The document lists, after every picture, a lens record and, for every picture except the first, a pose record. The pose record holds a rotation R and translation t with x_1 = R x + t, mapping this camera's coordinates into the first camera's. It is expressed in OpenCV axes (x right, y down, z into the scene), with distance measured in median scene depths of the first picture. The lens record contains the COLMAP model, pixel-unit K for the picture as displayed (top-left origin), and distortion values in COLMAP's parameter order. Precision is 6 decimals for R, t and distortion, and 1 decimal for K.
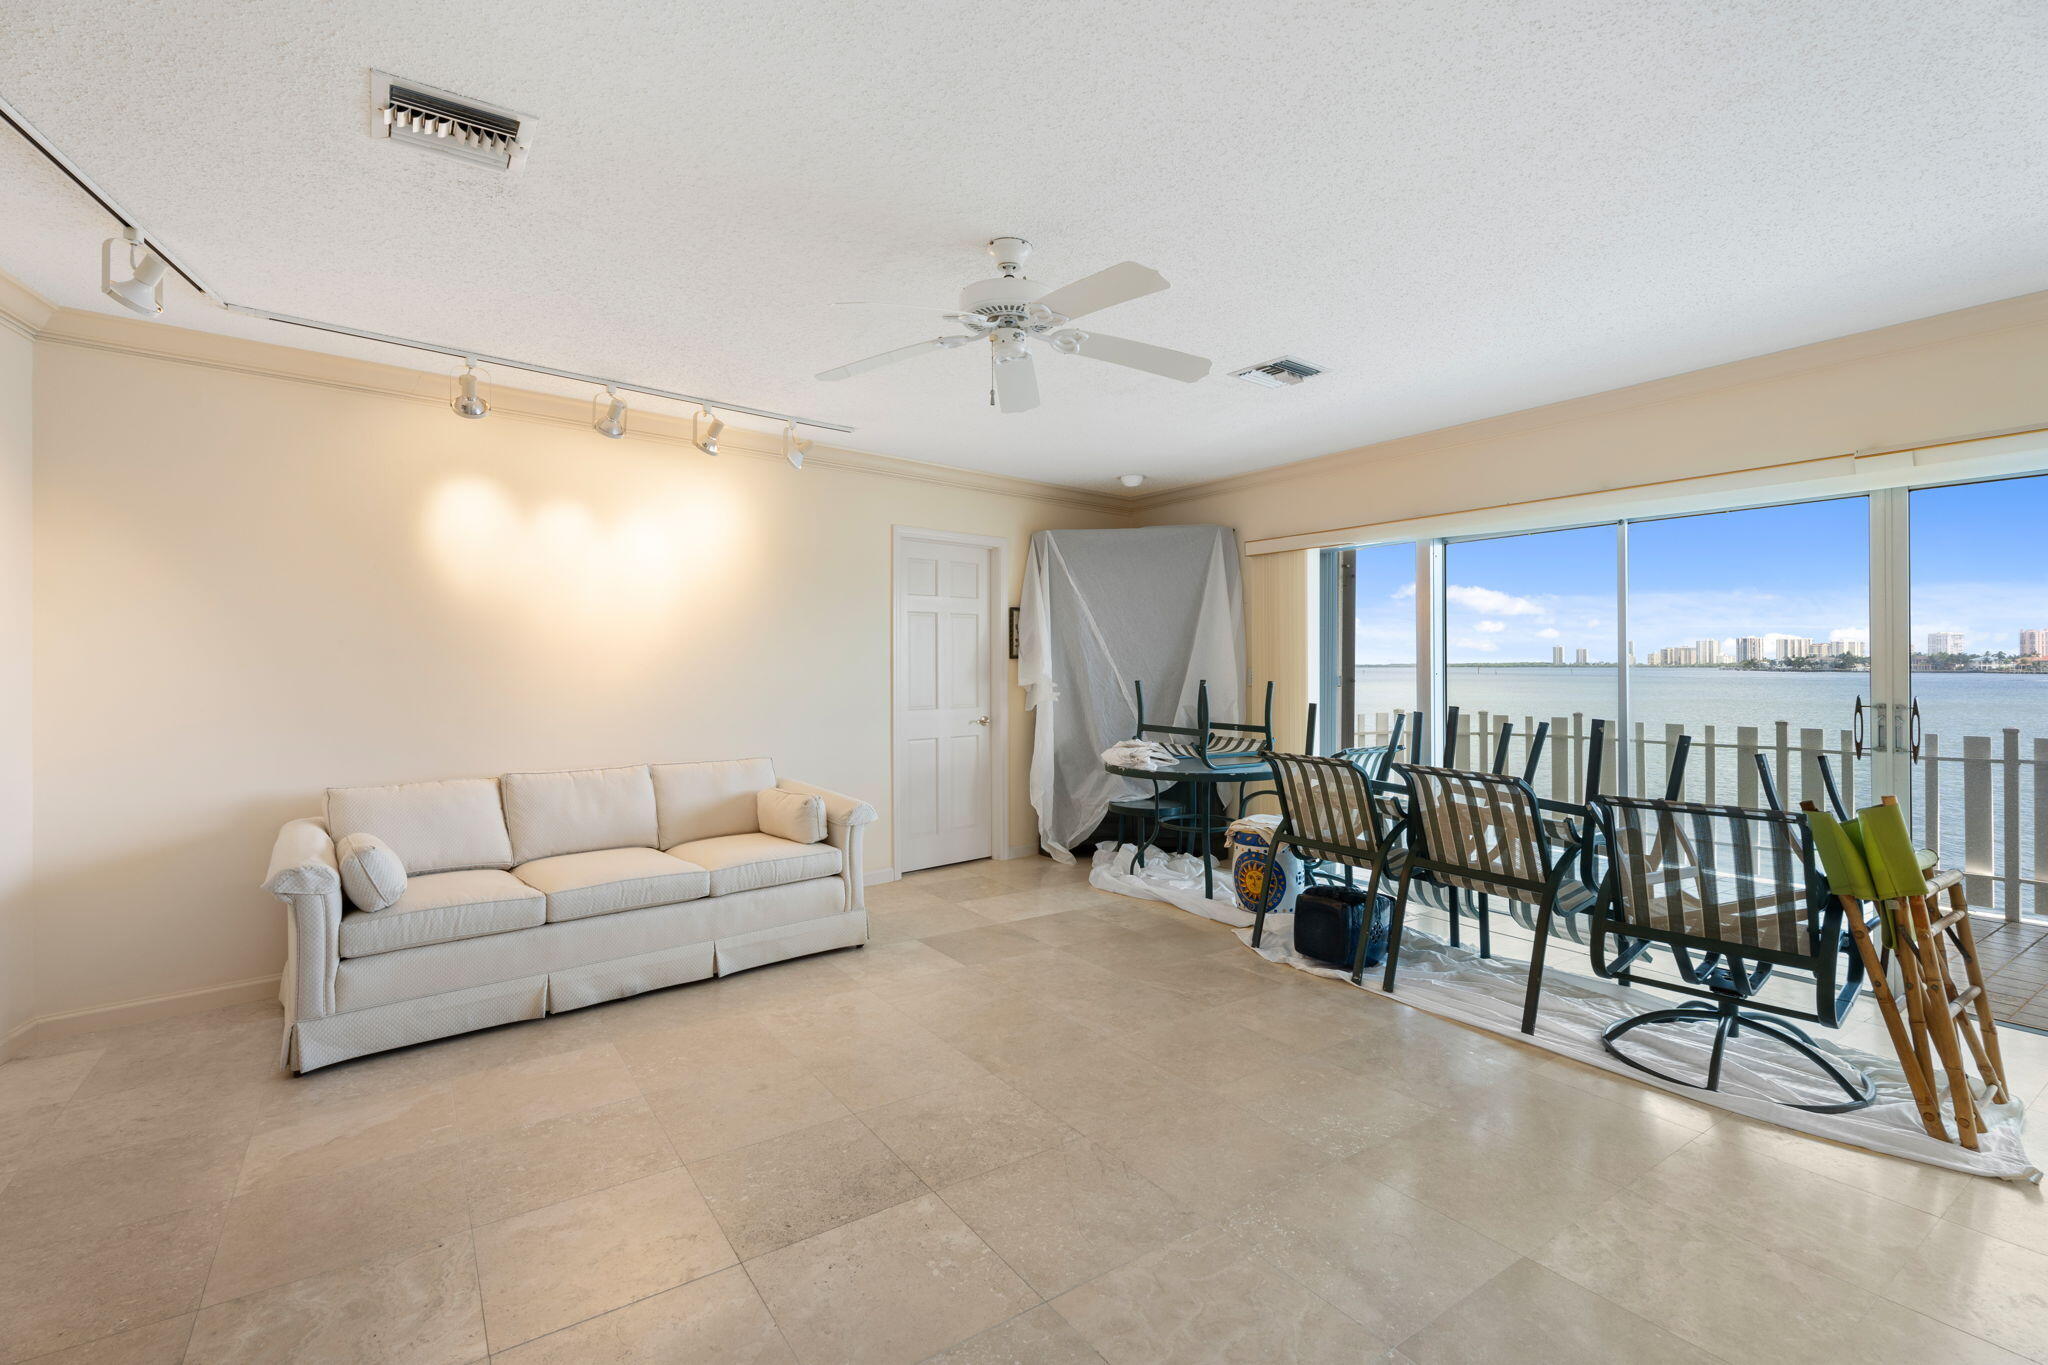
lens RADIAL K [[921.3, 0, 1014.3], [0, 921.3, 667.0], [0, 0, 1]] dist [0.006916, -0.000340]
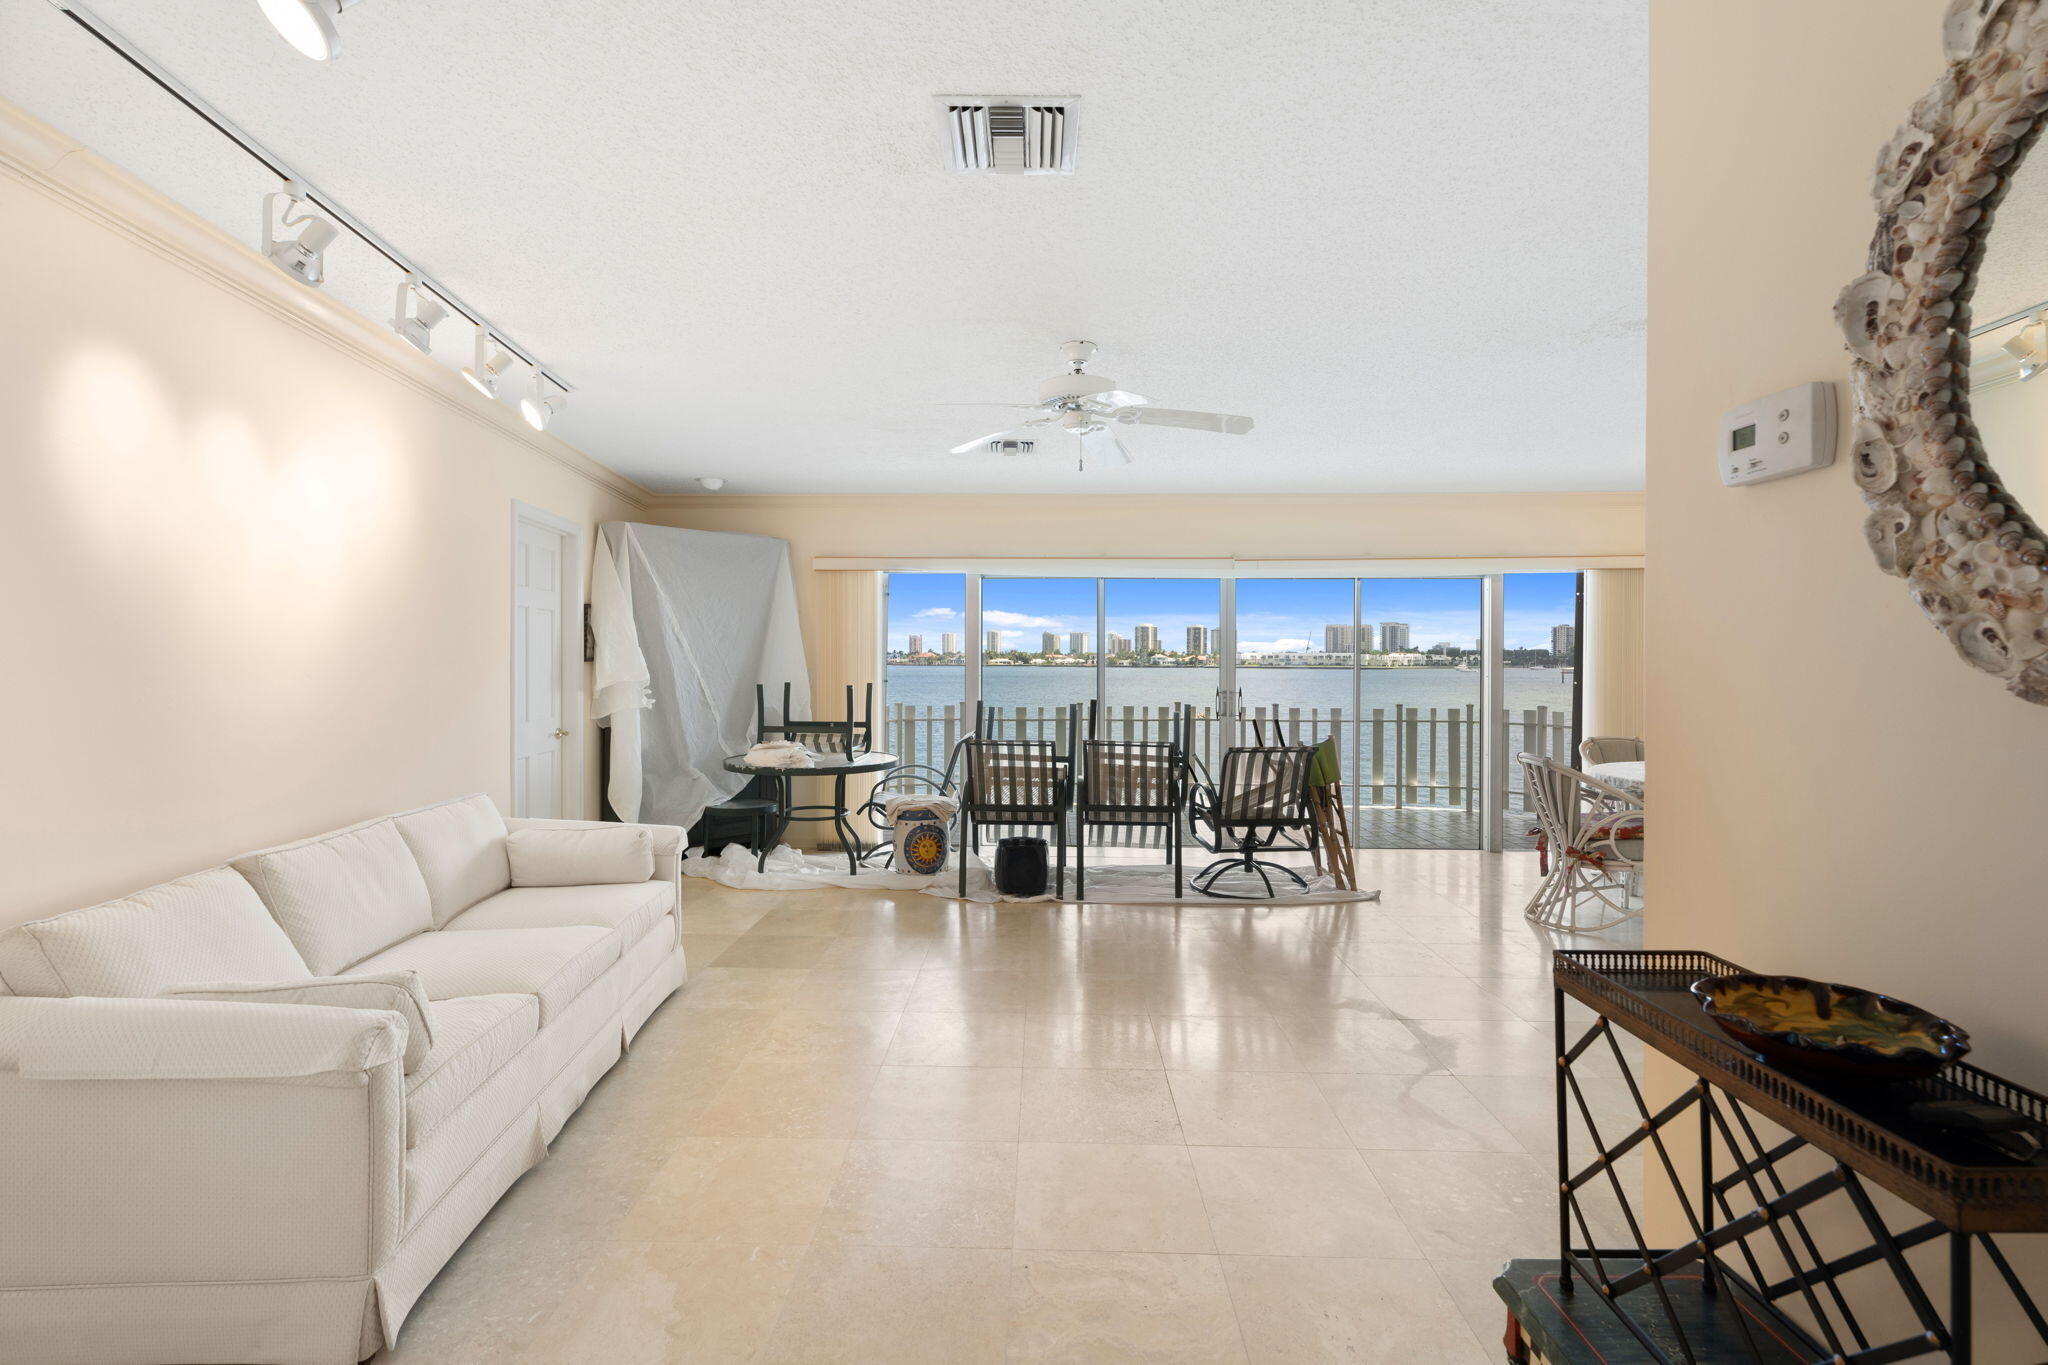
lens RADIAL K [[916.5, 0, 1019.2], [0, 916.5, 677.6], [0, 0, 1]] dist [0.002498, -0.000306]
pose [[0.581072, -0.009877, 0.813793, -0.739600], [-0.006794, 0.999833, 0.016987, -0.017181], [-0.813824, -0.015400, 0.580907, 0.227145]]
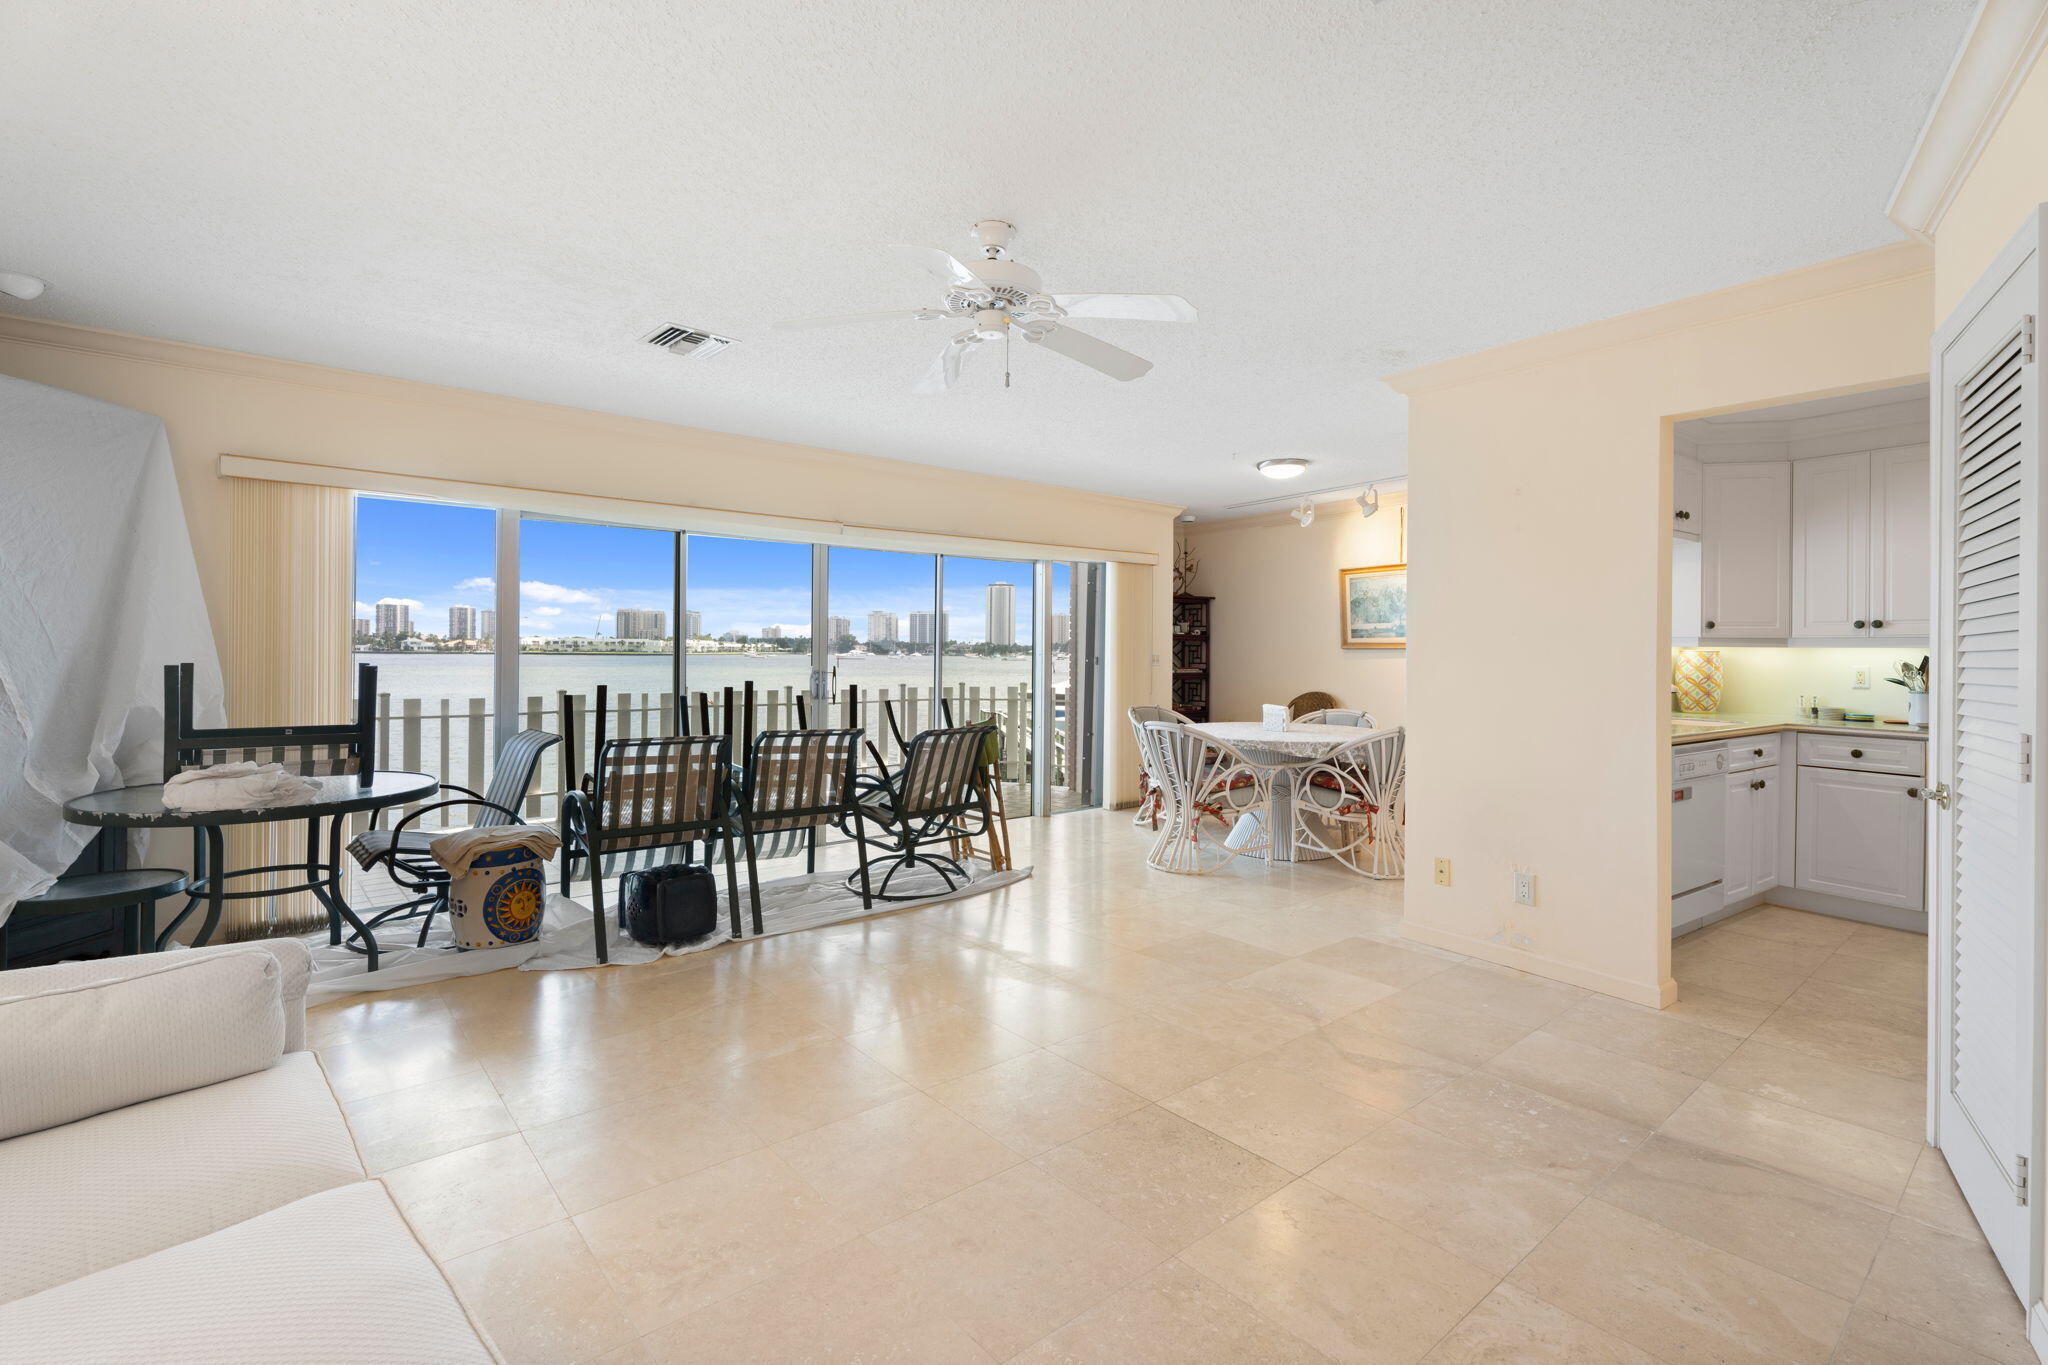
lens RADIAL K [[926.8, 0, 1012.9], [0, 926.8, 655.1], [0, 0, 1]] dist [0.002122, 0.000083]
pose [[-0.105153, -0.001449, 0.994455, -0.695851], [-0.011487, 0.999934, 0.000243, 0.003545], [-0.994390, -0.011398, -0.105163, 0.739525]]
